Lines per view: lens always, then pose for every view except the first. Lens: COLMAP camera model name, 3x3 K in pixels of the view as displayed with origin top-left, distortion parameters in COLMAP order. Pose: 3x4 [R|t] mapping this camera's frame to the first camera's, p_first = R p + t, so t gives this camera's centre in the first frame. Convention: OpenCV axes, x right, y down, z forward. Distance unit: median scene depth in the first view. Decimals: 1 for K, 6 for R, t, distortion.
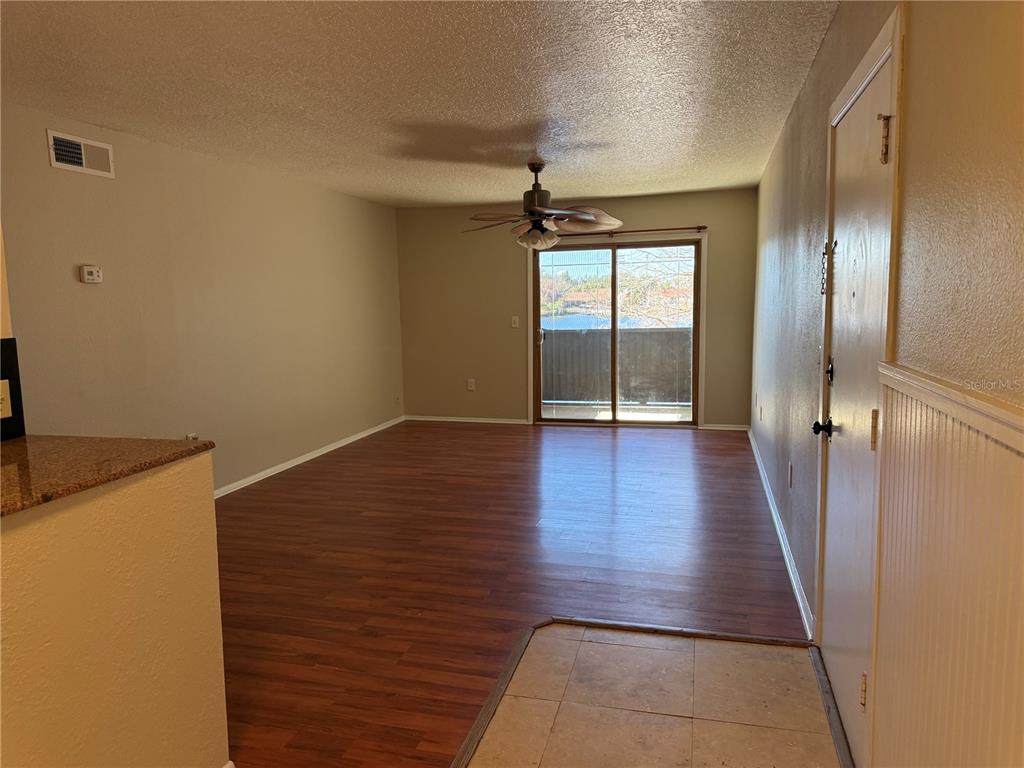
lens RADIAL K [[724.5, 0, 513.6], [0, 724.5, 381.4], [0, 0, 1]] dist [0.030468, -0.030551]
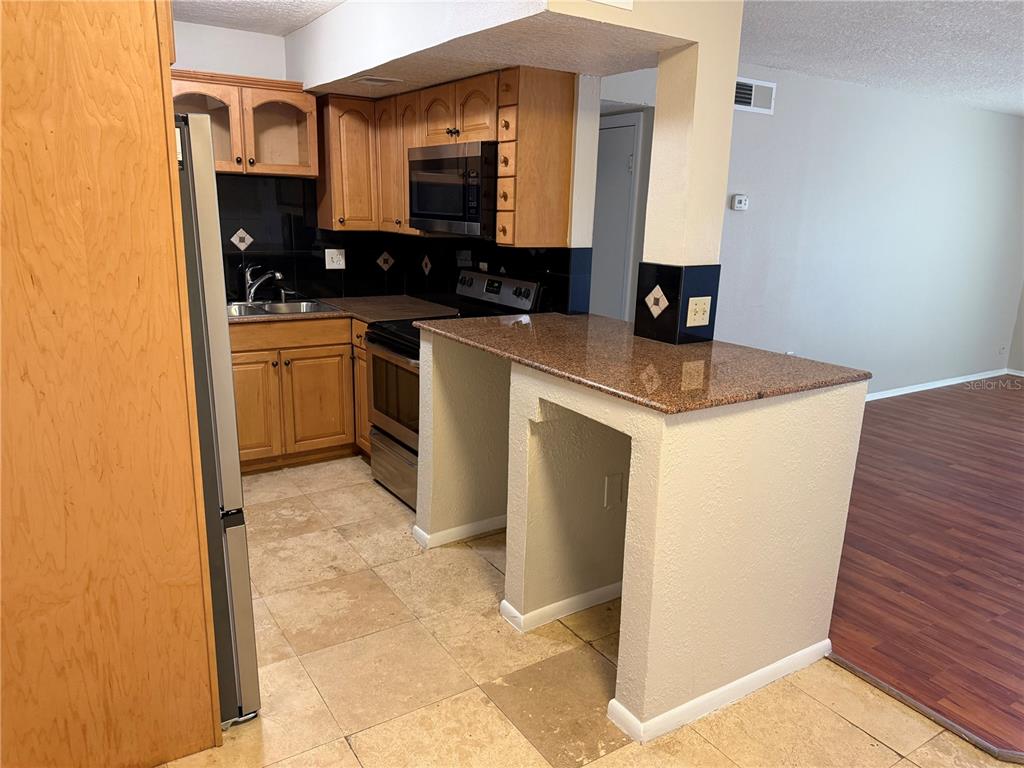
lens RADIAL K [[724.5, 0, 512.1], [0, 724.5, 385.1], [0, 0, 1]] dist [0.030468, -0.030551]
pose [[0.739508, 0.202068, -0.642103, -0.052920], [-0.124835, 0.978503, 0.164160, -0.009131], [0.661471, -0.041241, 0.748836, -0.128707]]
